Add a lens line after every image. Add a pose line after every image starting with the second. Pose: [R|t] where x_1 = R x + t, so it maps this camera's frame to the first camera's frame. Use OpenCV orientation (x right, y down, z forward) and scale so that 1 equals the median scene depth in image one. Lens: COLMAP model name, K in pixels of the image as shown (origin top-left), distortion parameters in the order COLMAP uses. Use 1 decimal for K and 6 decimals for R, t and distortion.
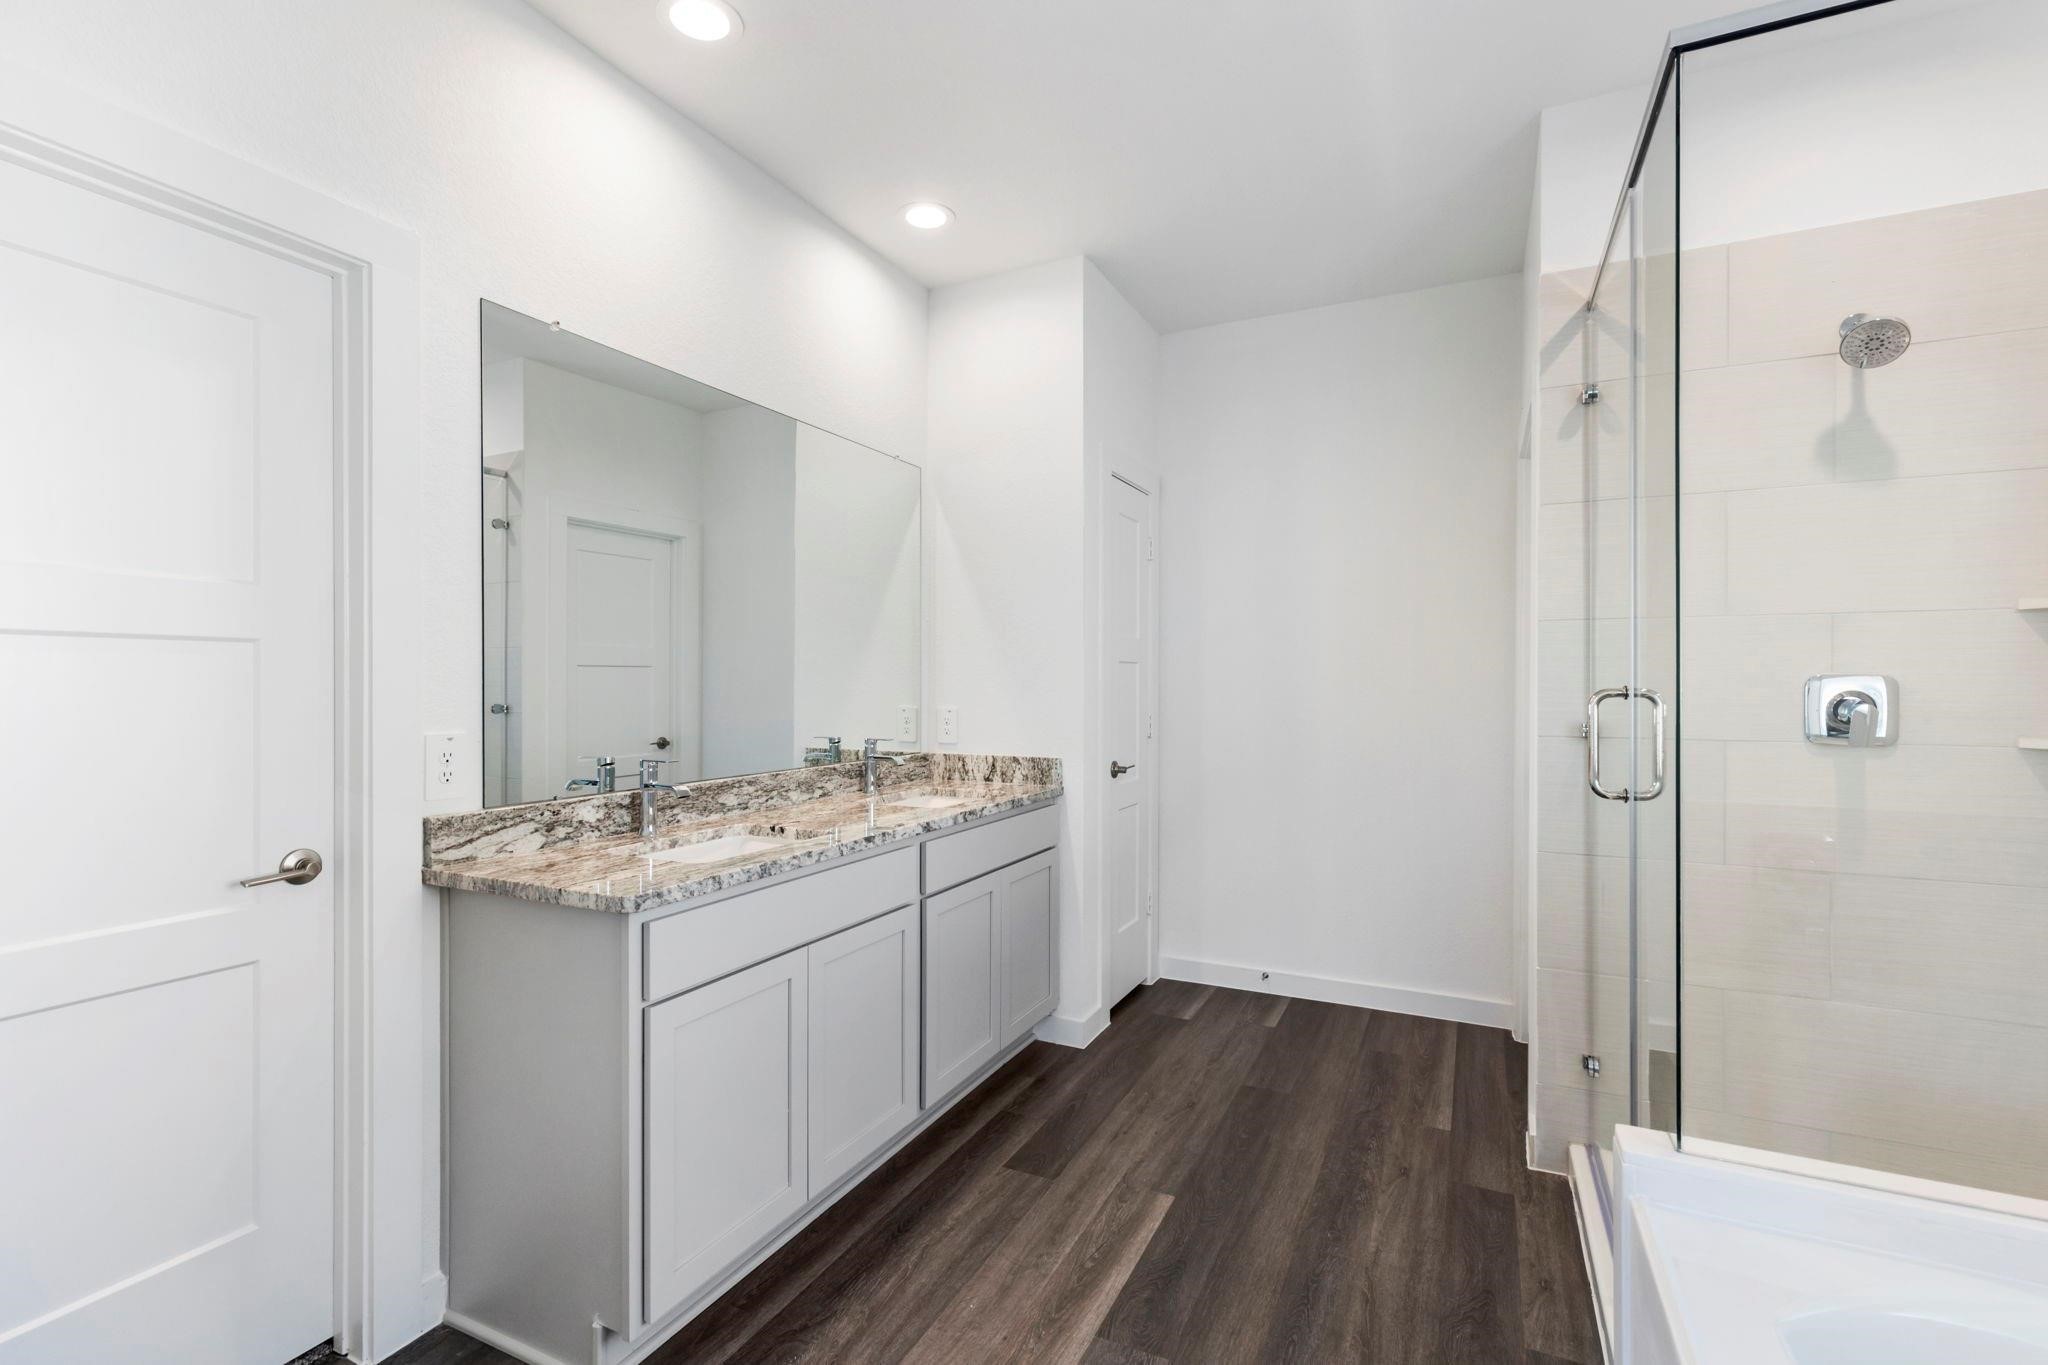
lens RADIAL K [[918.9, 0, 1024.6], [0, 918.9, 684.4], [0, 0, 1]] dist [0.001328, -0.001479]
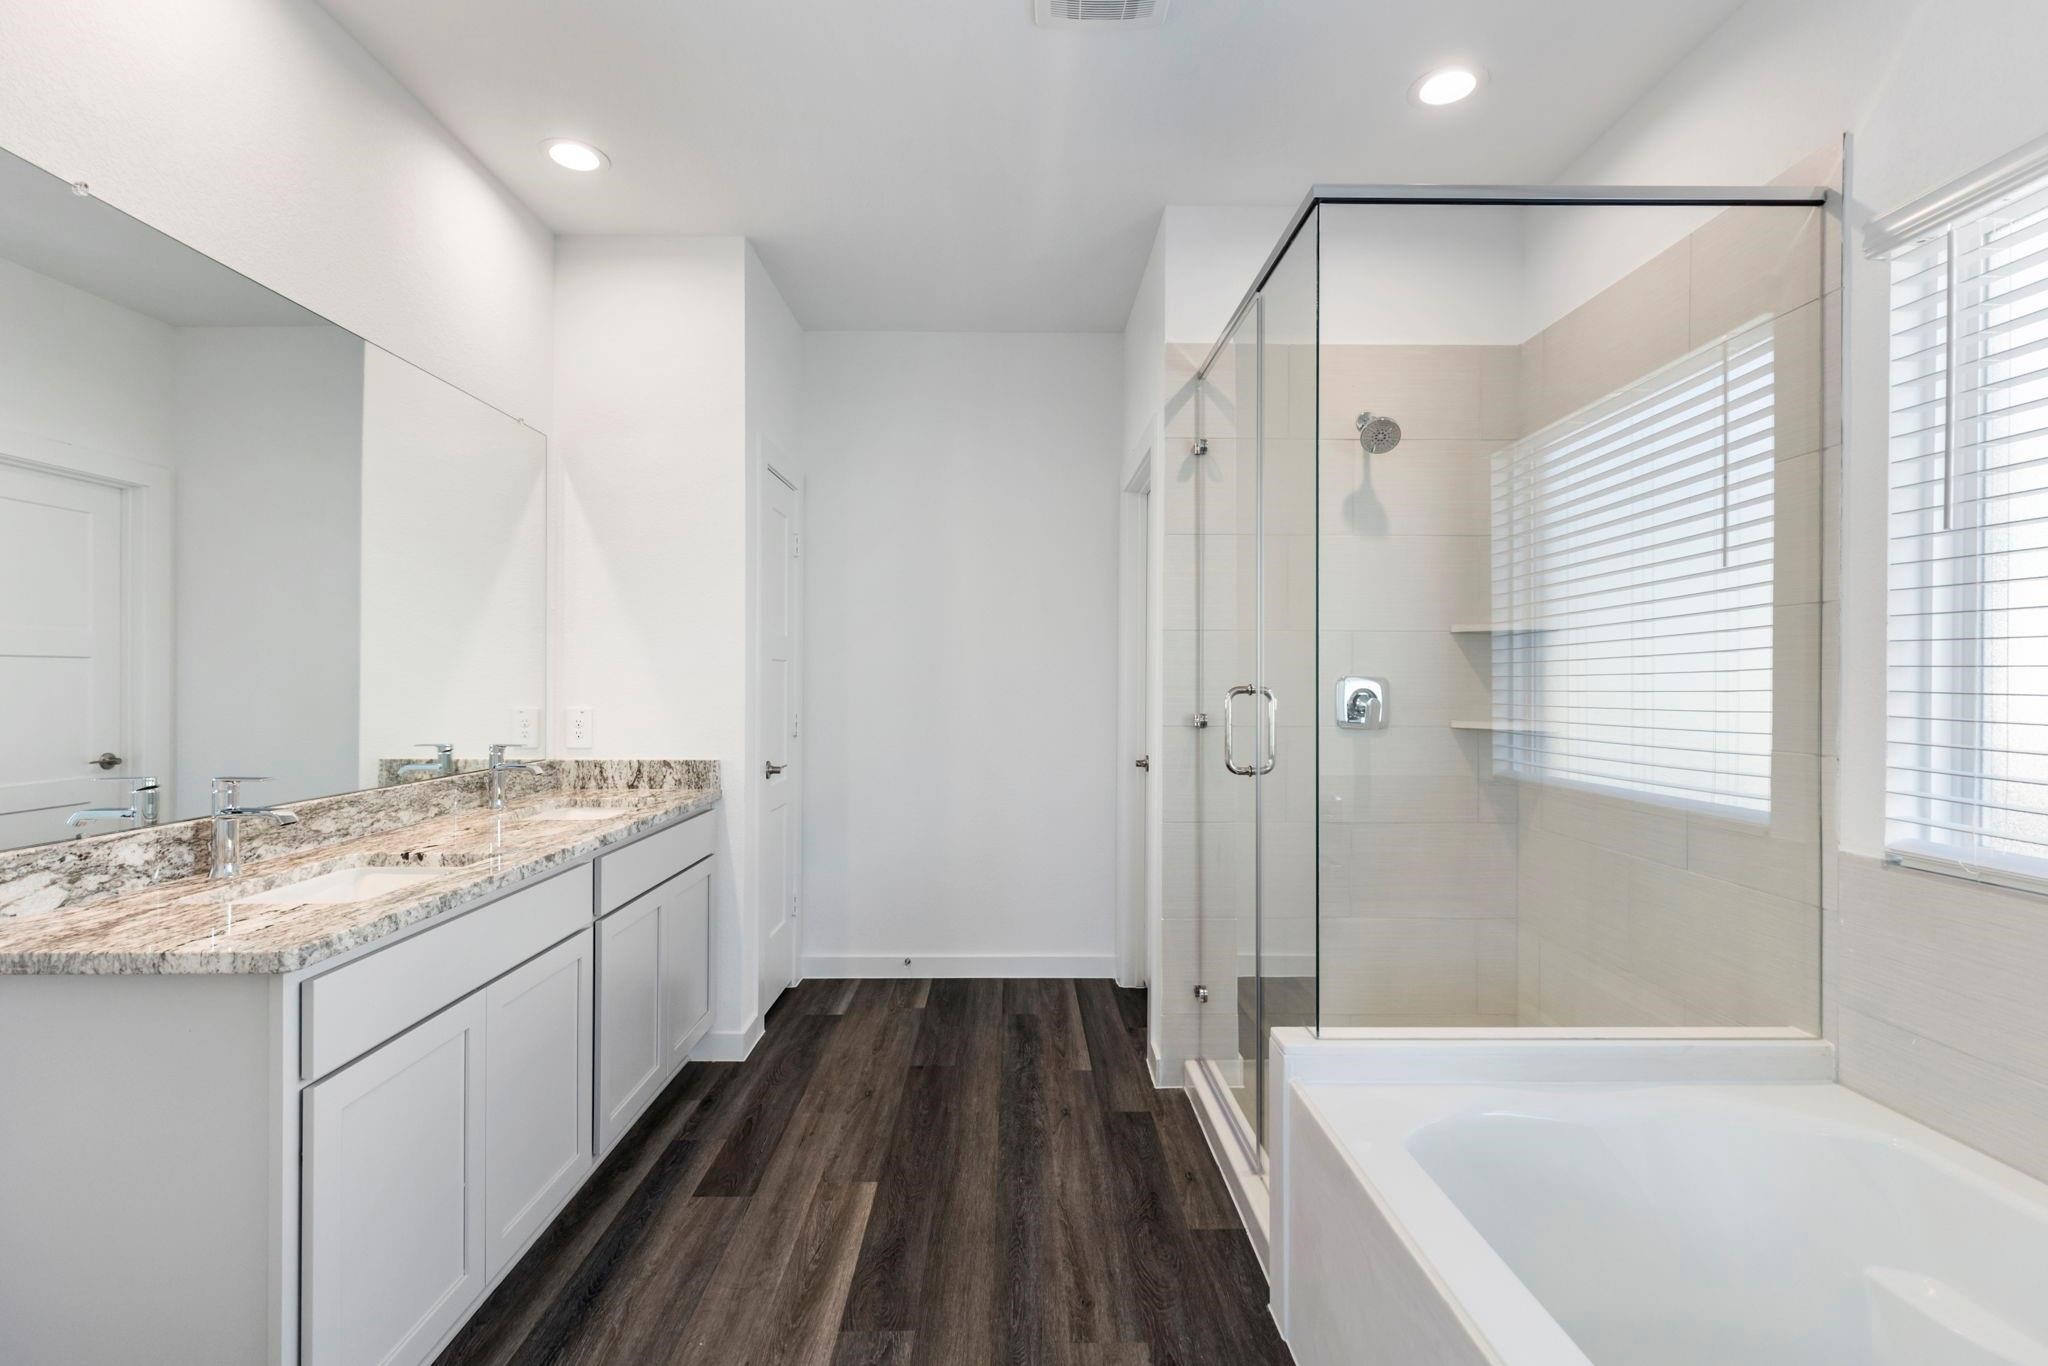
lens RADIAL K [[918.9, 0, 1025.9], [0, 918.9, 683.4], [0, 0, 1]] dist [0.001328, -0.001479]
pose [[0.891926, 0.002087, 0.452177, -0.158542], [-0.001817, 0.999998, -0.001031, 0.001790], [-0.452179, 0.000098, 0.891927, 0.010907]]
